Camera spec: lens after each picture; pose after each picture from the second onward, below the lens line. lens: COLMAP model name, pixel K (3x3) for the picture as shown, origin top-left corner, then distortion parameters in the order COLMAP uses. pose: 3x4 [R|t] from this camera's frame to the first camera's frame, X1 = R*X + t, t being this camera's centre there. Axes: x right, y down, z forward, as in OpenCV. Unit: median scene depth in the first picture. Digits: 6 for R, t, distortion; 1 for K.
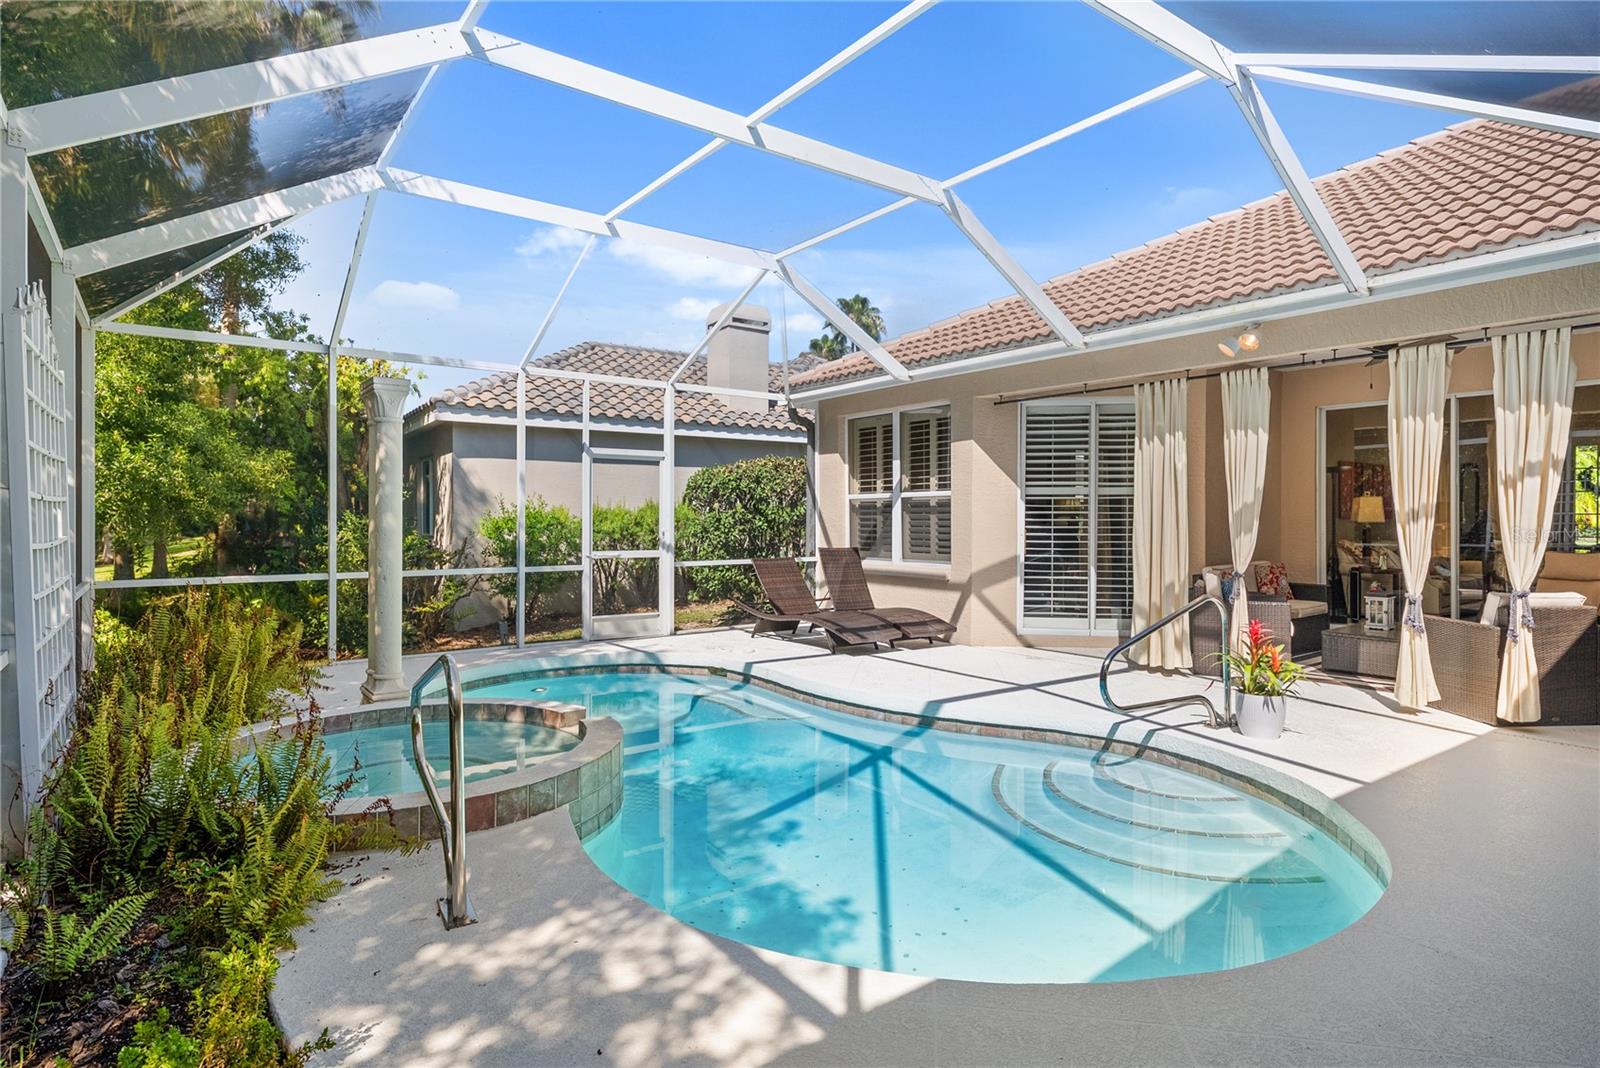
lens RADIAL K [[822.2, 0, 814.7], [0, 822.2, 522.9], [0, 0, 1]] dist [0.026822, -0.000707]
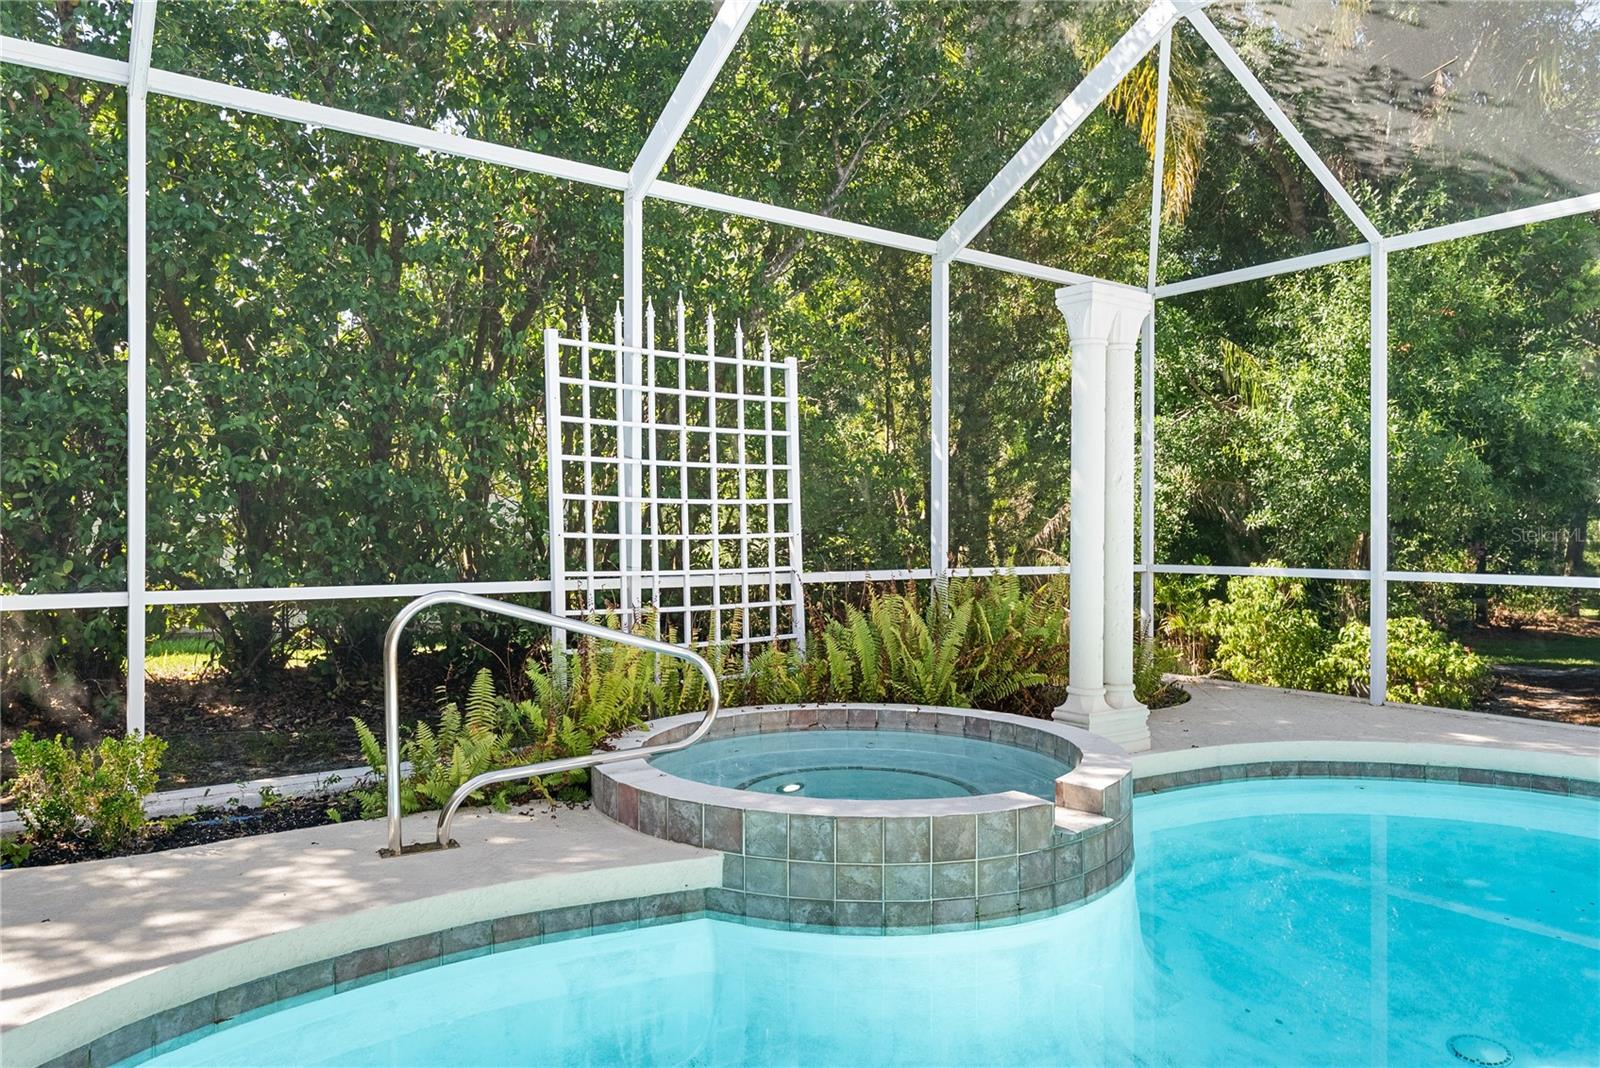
lens RADIAL K [[1060.3, 0, 802.8], [0, 1060.3, 530.7], [0, 0, 1]] dist [0.008806, -0.008168]
pose [[0.020066, -0.000689, -0.999798, 0.481867], [-0.006894, 0.999976, -0.000828, 0.049787], [0.999775, 0.006909, 0.020061, 0.818613]]
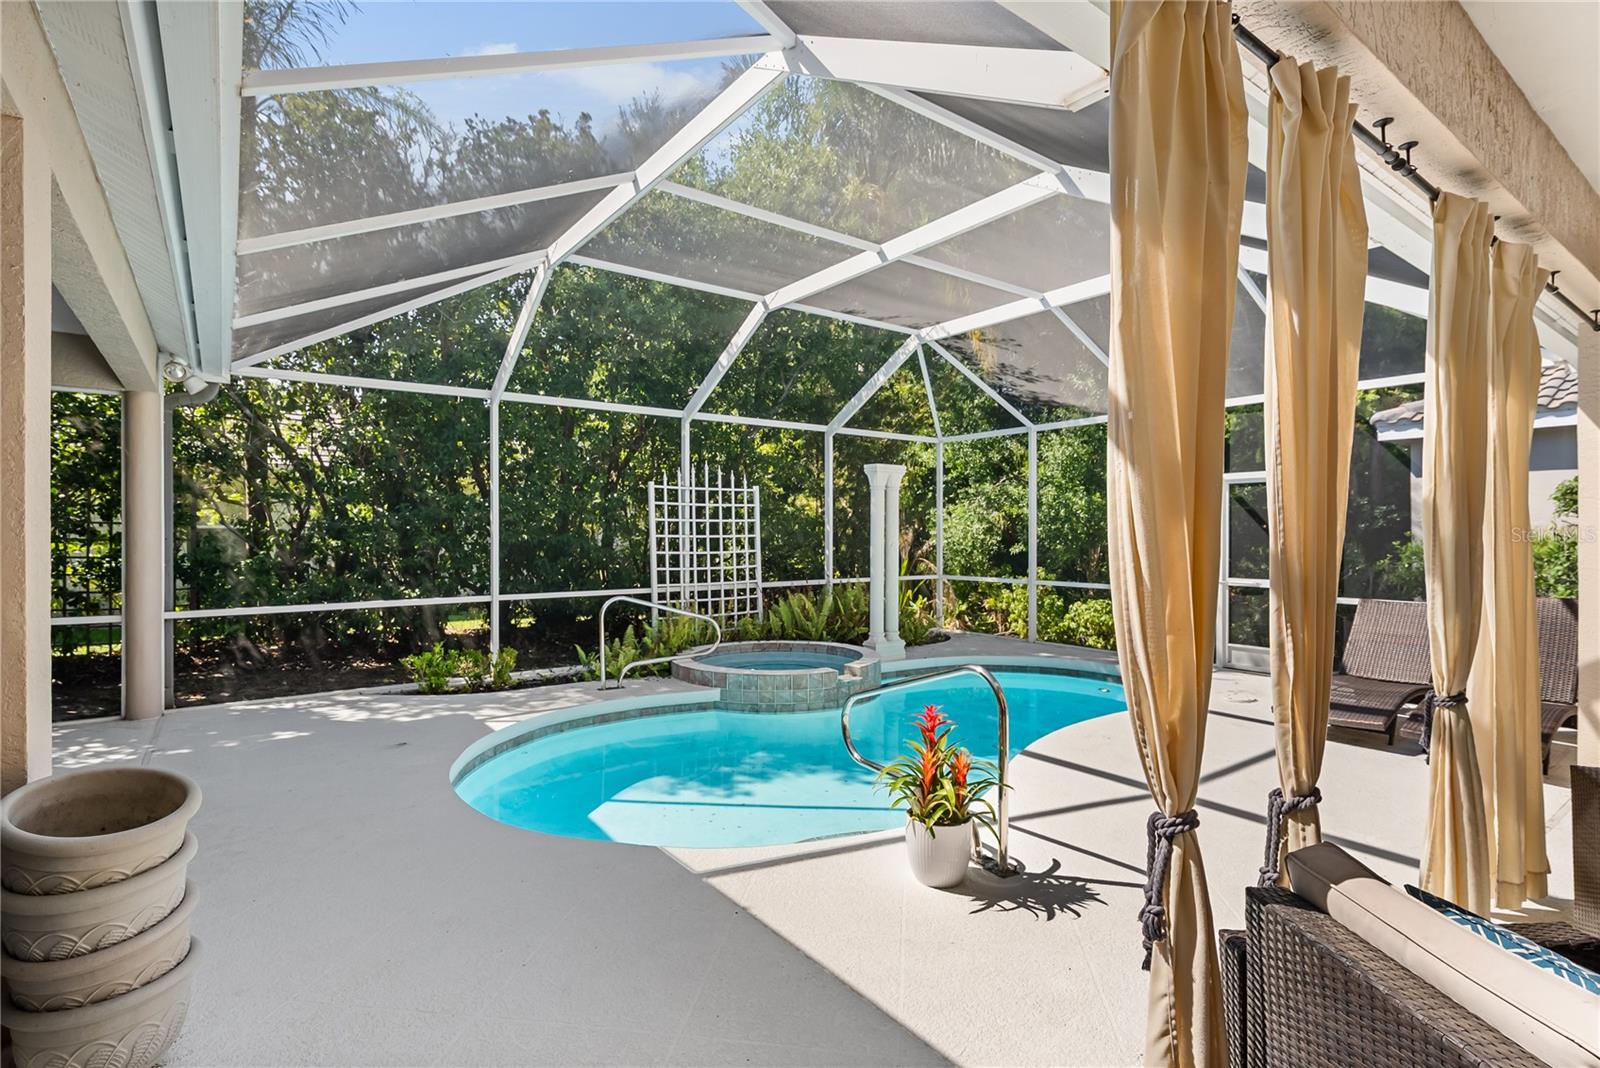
lens RADIAL K [[770.2, 0, 807.5], [0, 770.2, 526.0], [0, 0, 1]] dist [0.002973, 0.000184]
pose [[0.029406, -0.010283, -0.999515, 1.258765], [-0.004175, 0.999937, -0.010410, -0.030260], [0.999559, 0.004479, 0.029361, 0.904429]]
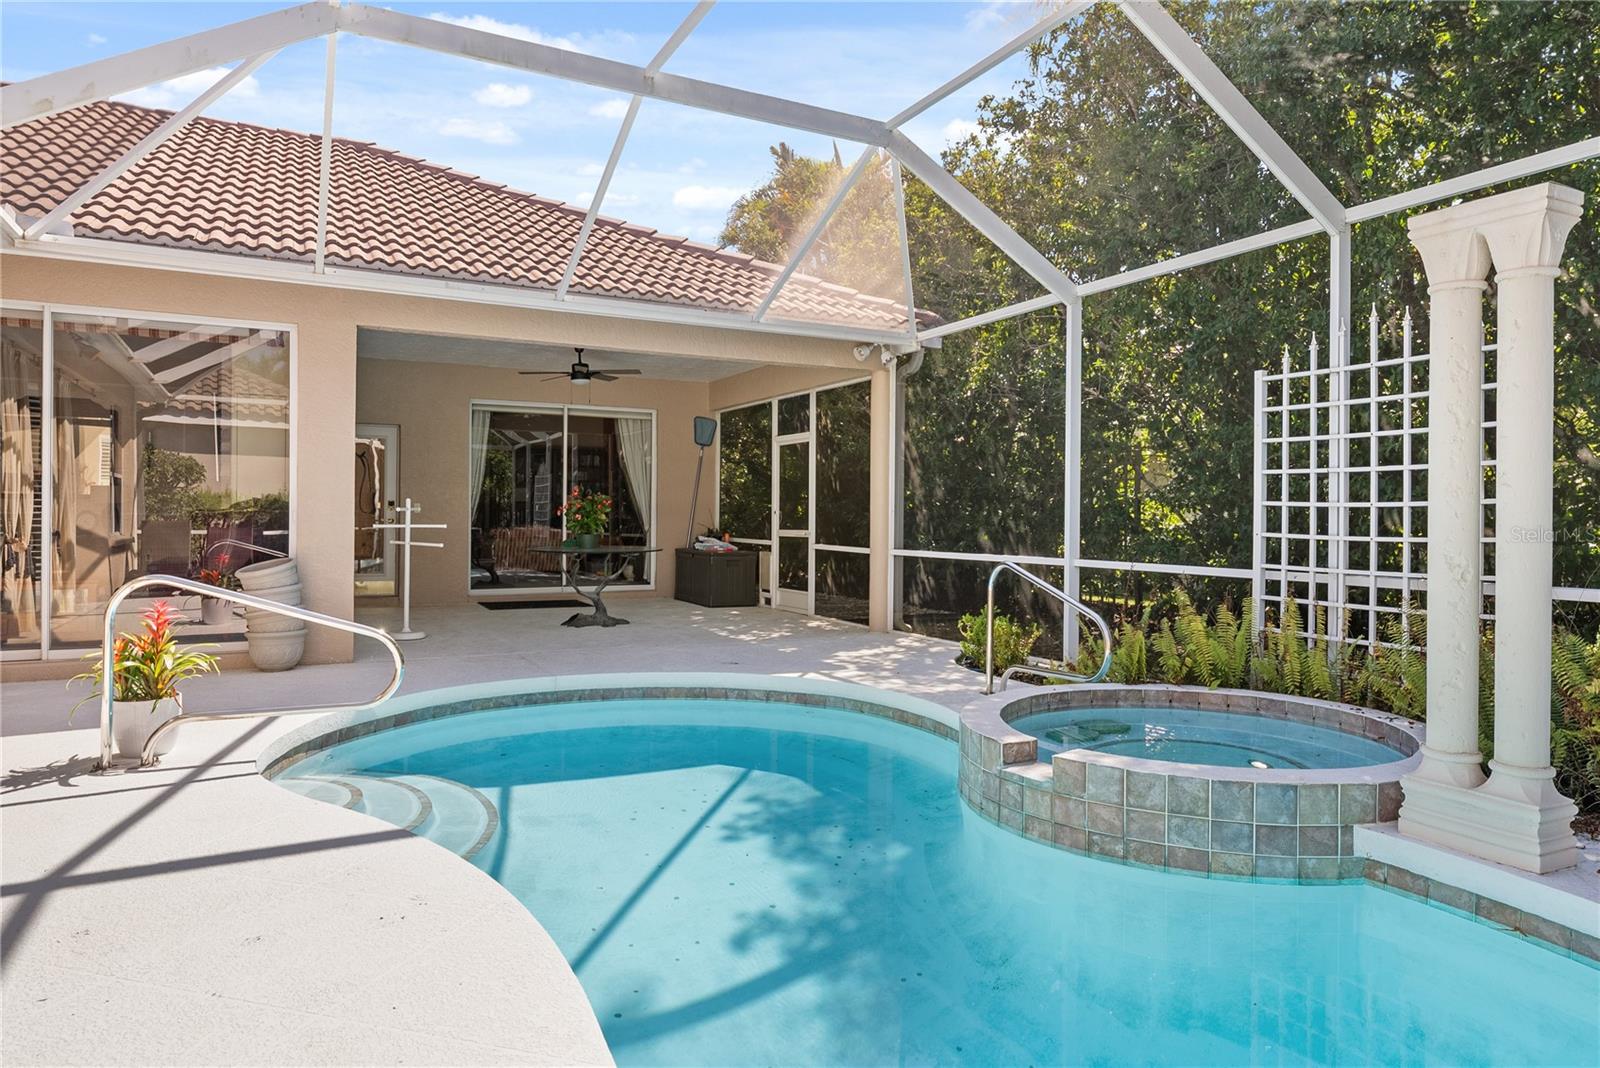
lens RADIAL K [[1016.0, 0, 810.3], [0, 1016.0, 501.8], [0, 0, 1]] dist [0.005966, 0.000798]
pose [[-0.991769, -0.007015, 0.127851, -0.198258], [-0.008051, 0.999939, -0.007589, 0.028375], [-0.127790, -0.008555, -0.991764, 1.947707]]
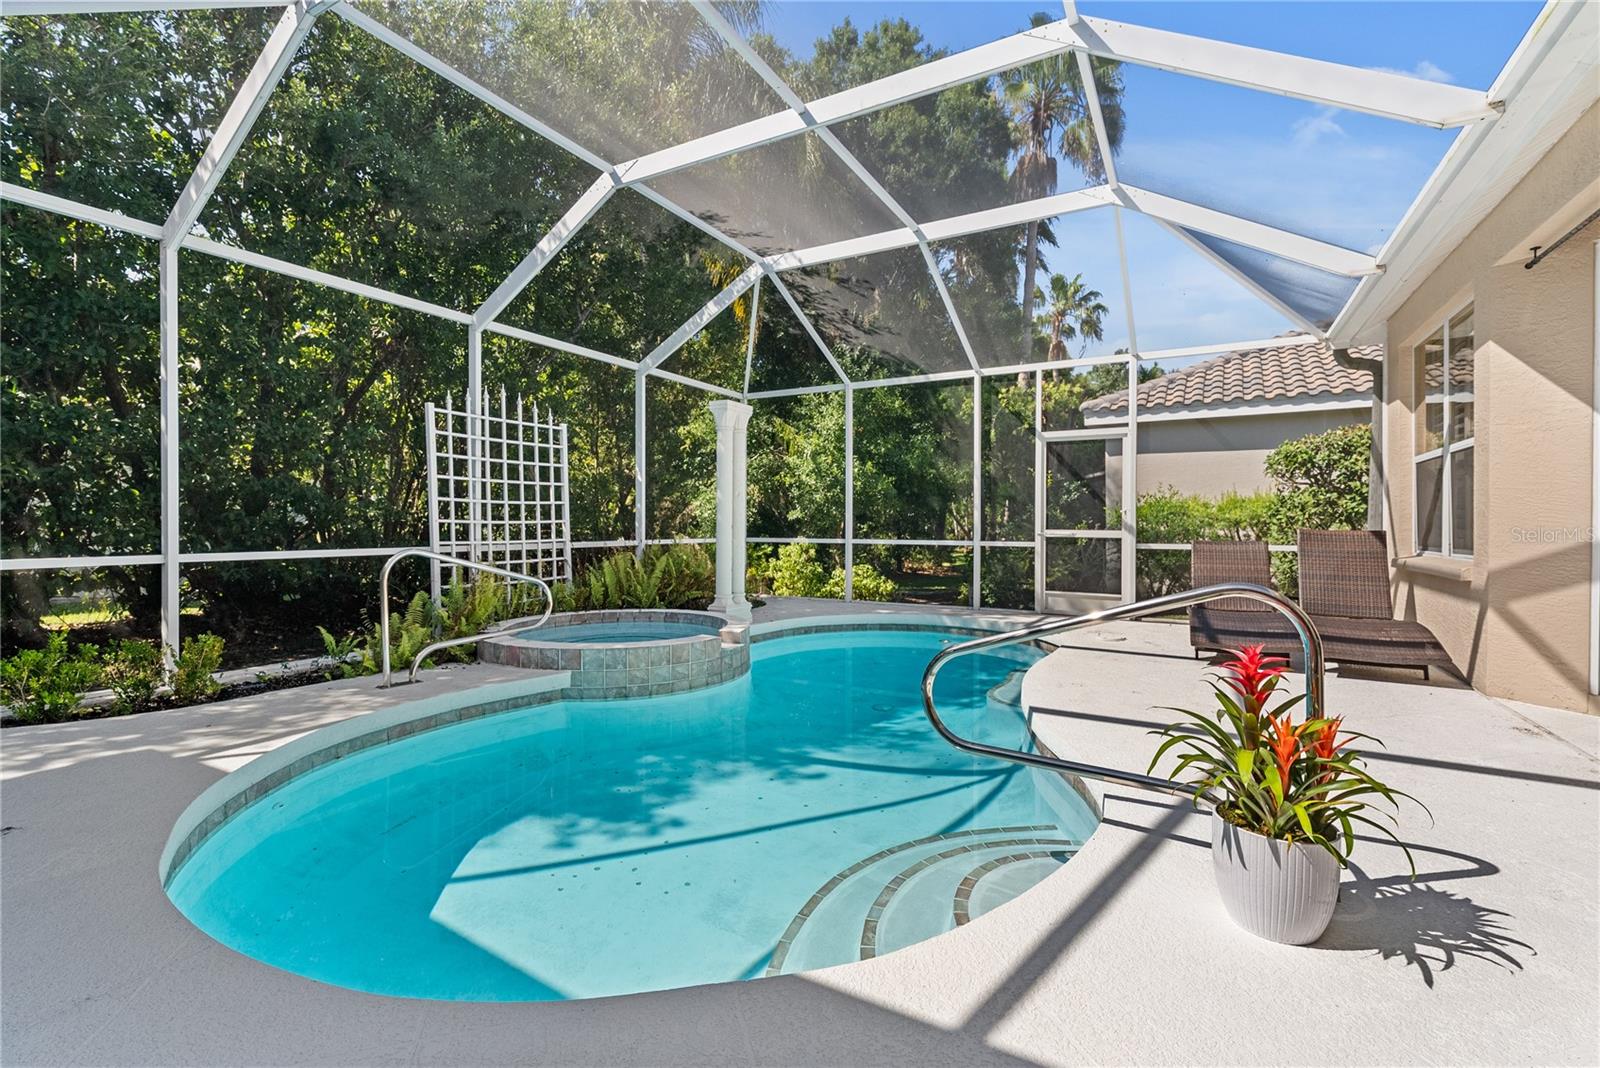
lens RADIAL K [[698.2, 0, 806.6], [0, 698.2, 524.3], [0, 0, 1]] dist [-0.000357, 0.000080]
pose [[0.436998, 0.002011, -0.899460, 0.806026], [-0.006928, 0.999975, -0.001130, 0.058419], [0.899436, 0.006726, 0.437001, 0.644209]]
